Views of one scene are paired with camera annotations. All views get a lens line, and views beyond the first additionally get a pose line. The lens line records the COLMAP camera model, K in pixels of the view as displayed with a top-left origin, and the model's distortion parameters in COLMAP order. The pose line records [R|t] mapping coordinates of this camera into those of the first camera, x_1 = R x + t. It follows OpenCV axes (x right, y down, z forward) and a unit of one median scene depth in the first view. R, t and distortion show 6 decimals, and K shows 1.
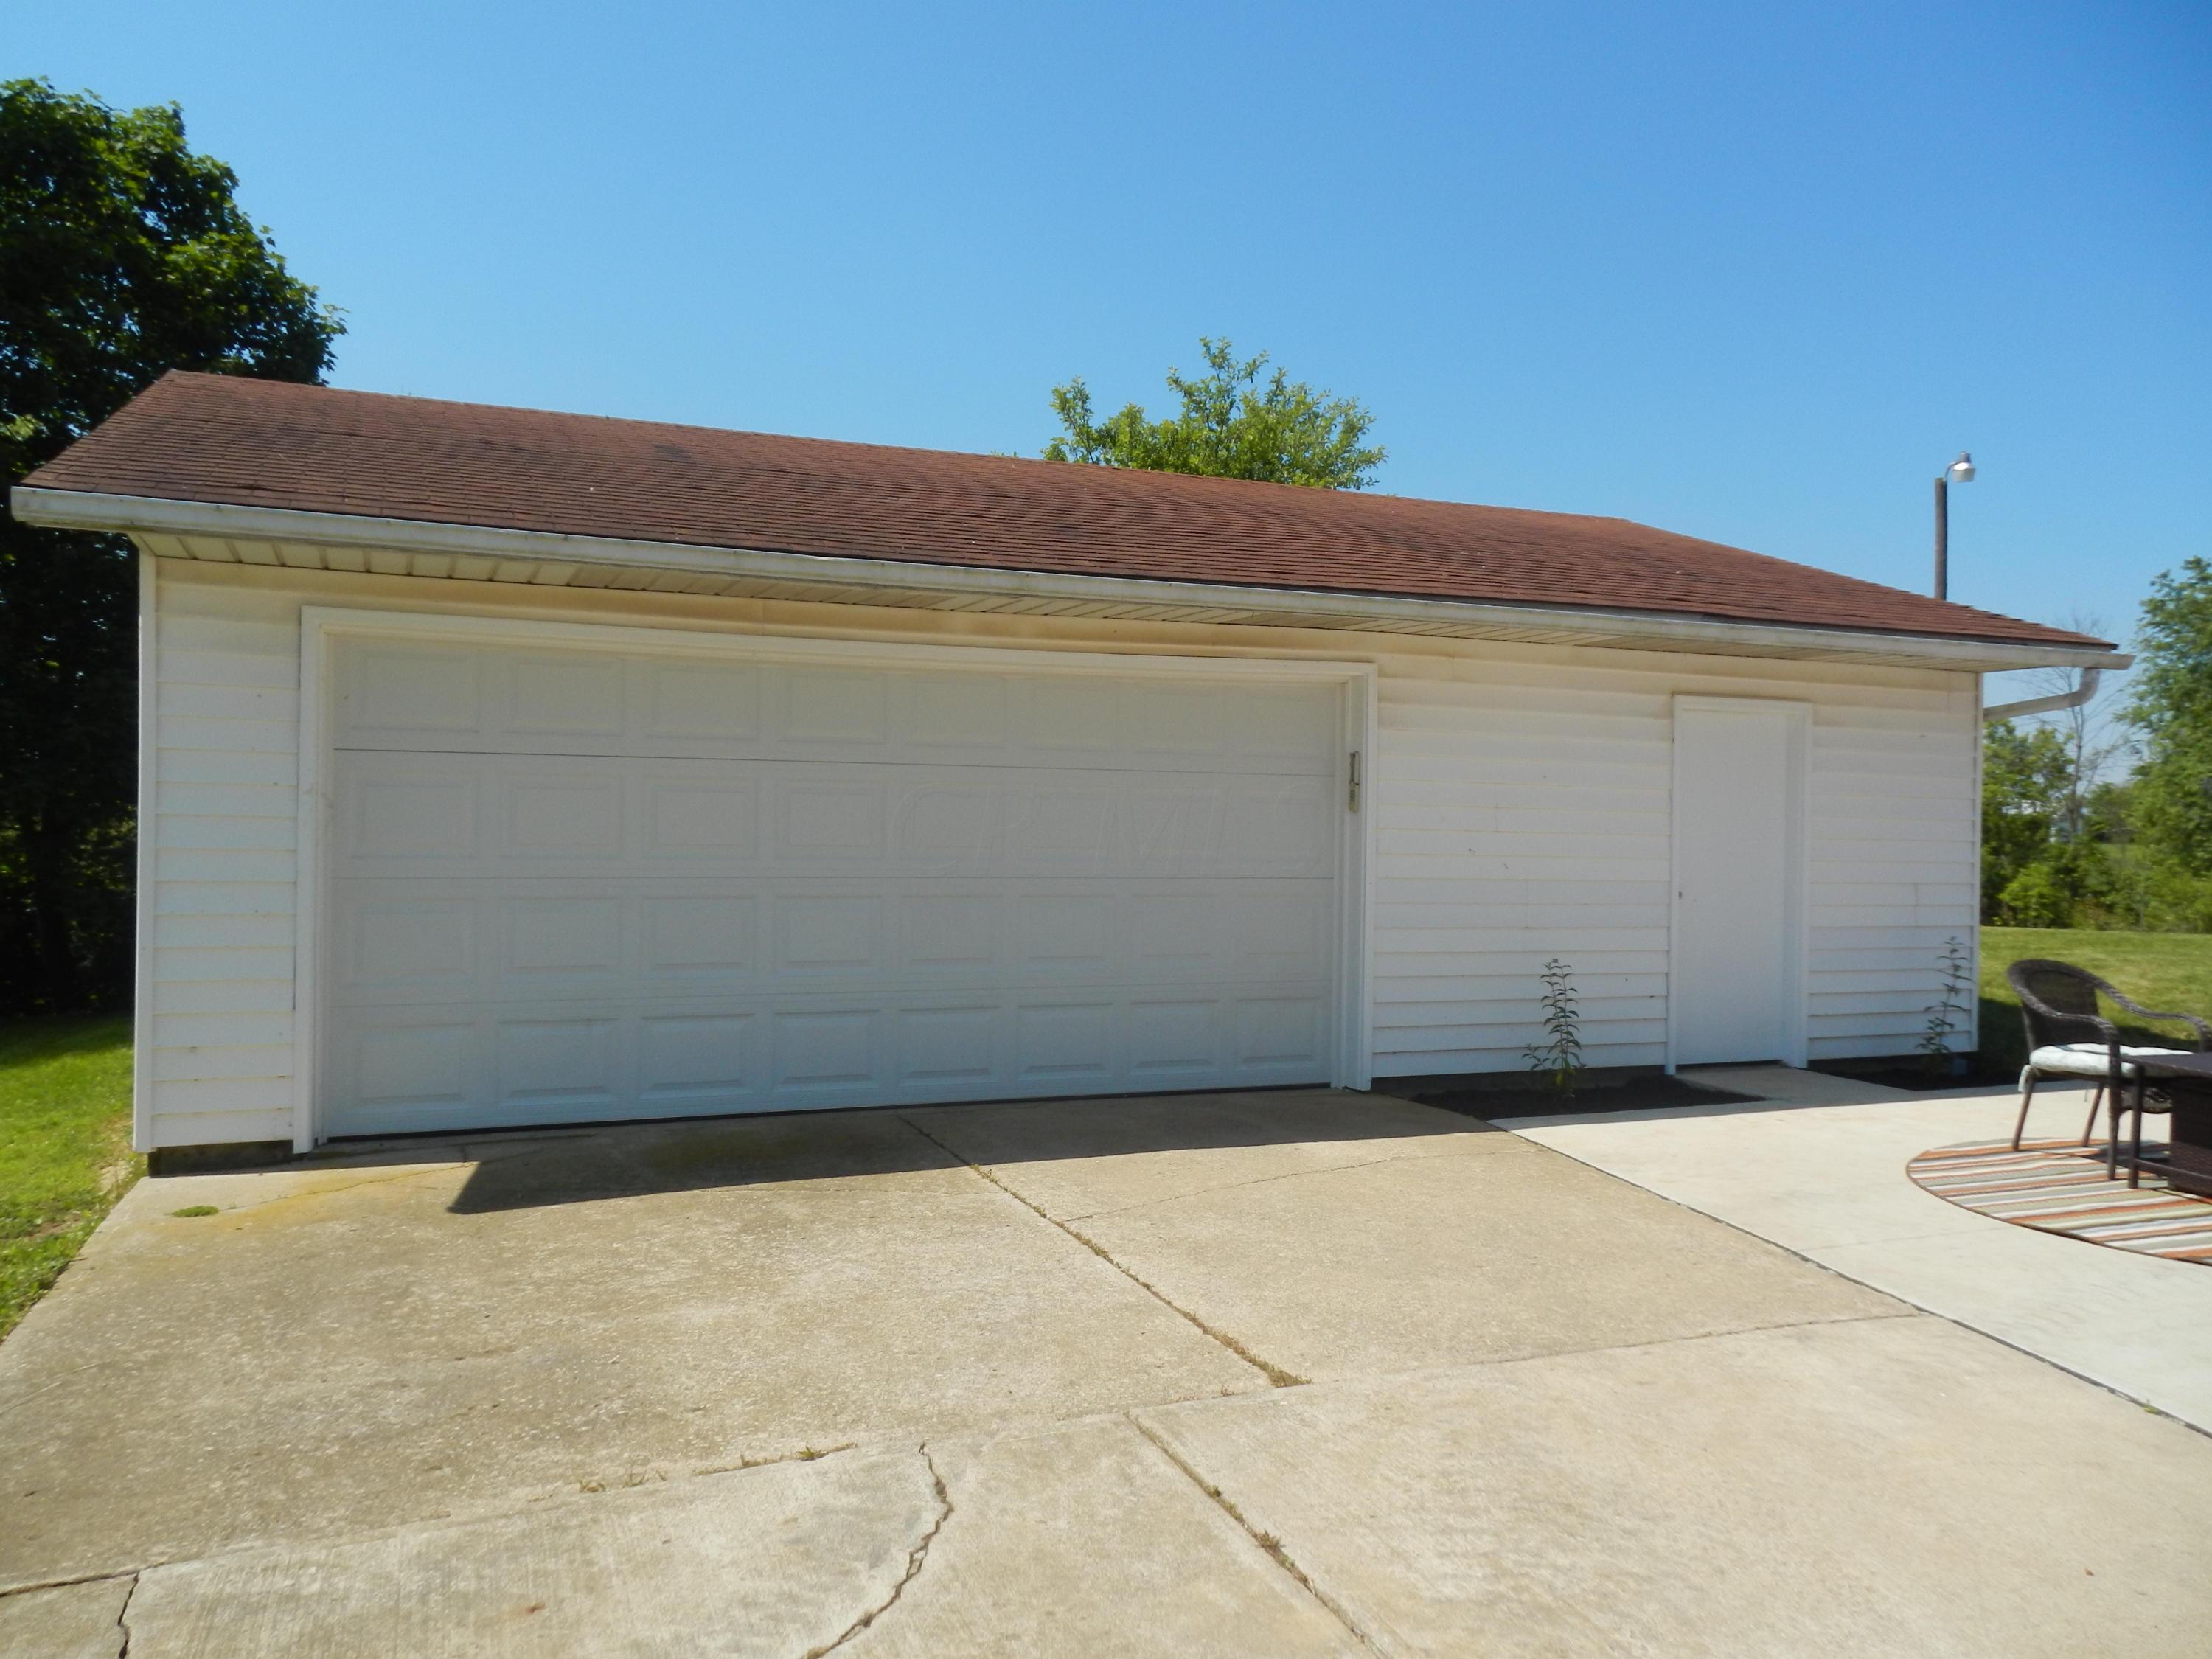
lens RADIAL K [[1690.8, 0, 1105.4], [0, 1690.8, 830.4], [0, 0, 1]] dist [0.018975, -0.001341]
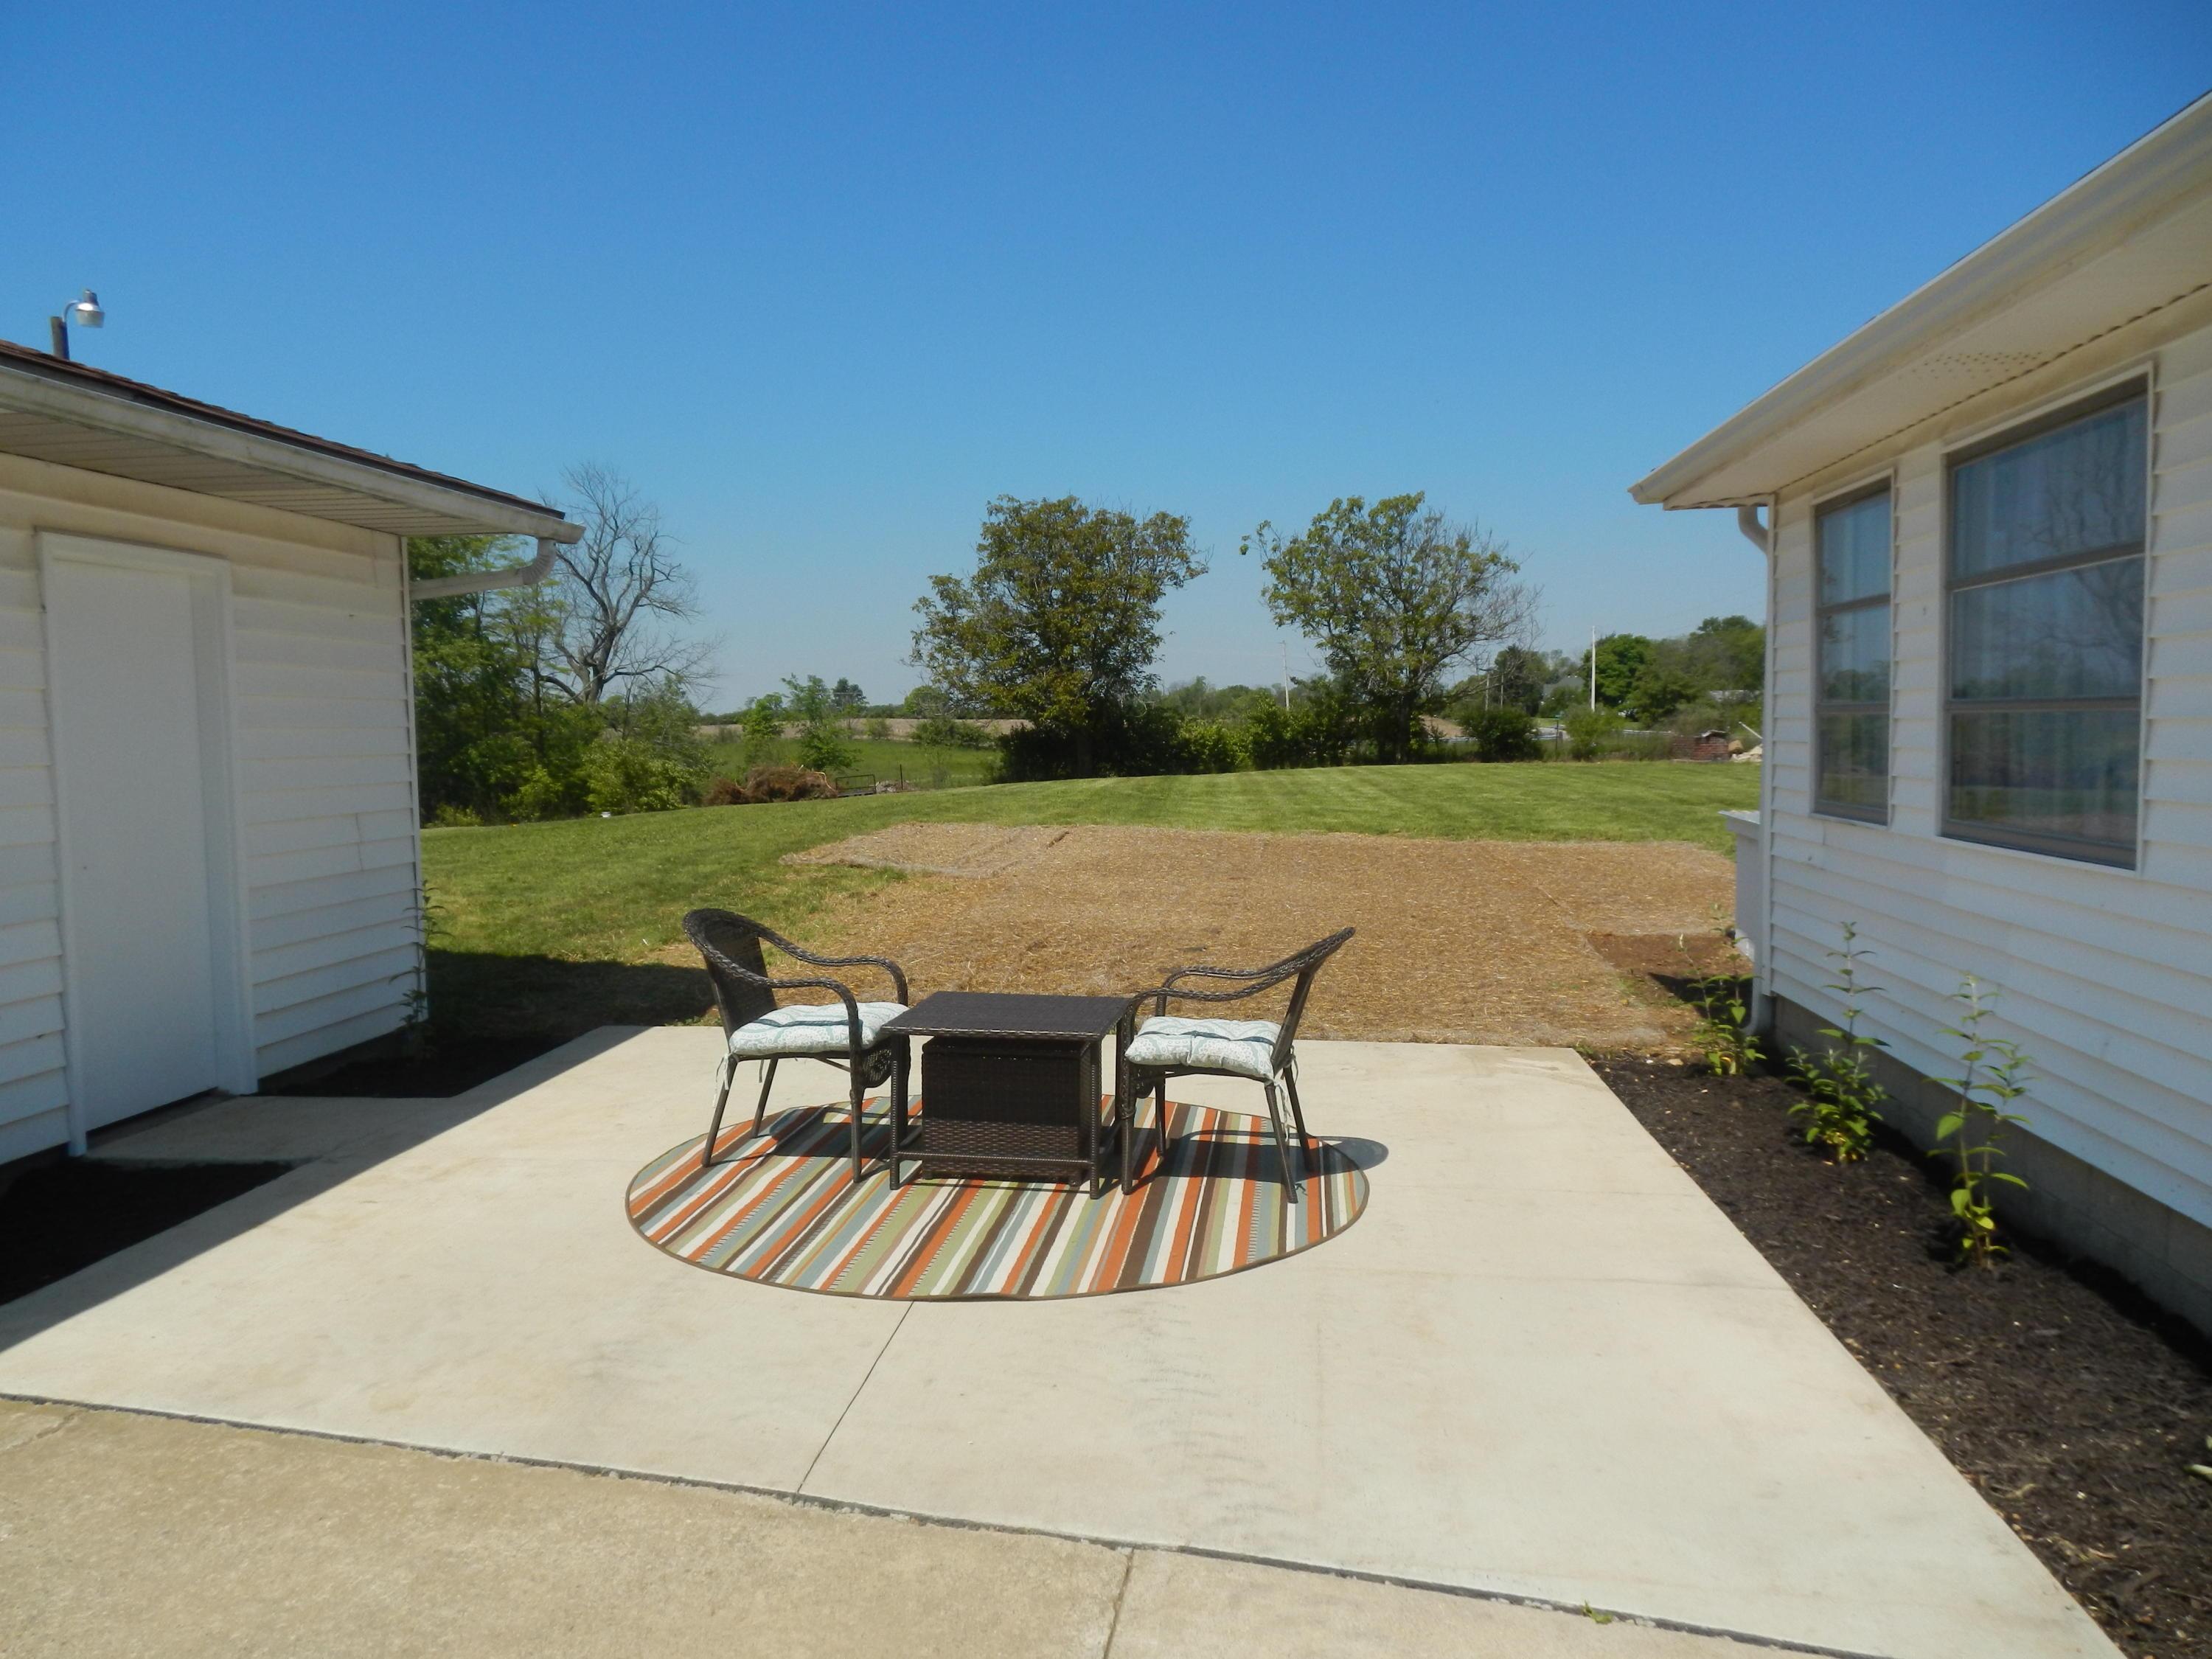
lens RADIAL K [[1690.8, 0, 1105.4], [0, 1690.8, 830.4], [0, 0, 1]] dist [0.018975, -0.001341]
pose [[0.488091, -0.080391, 0.869083, -0.011673], [0.031352, 0.996721, 0.074590, -0.007768], [-0.872230, -0.009159, 0.489011, 0.376848]]
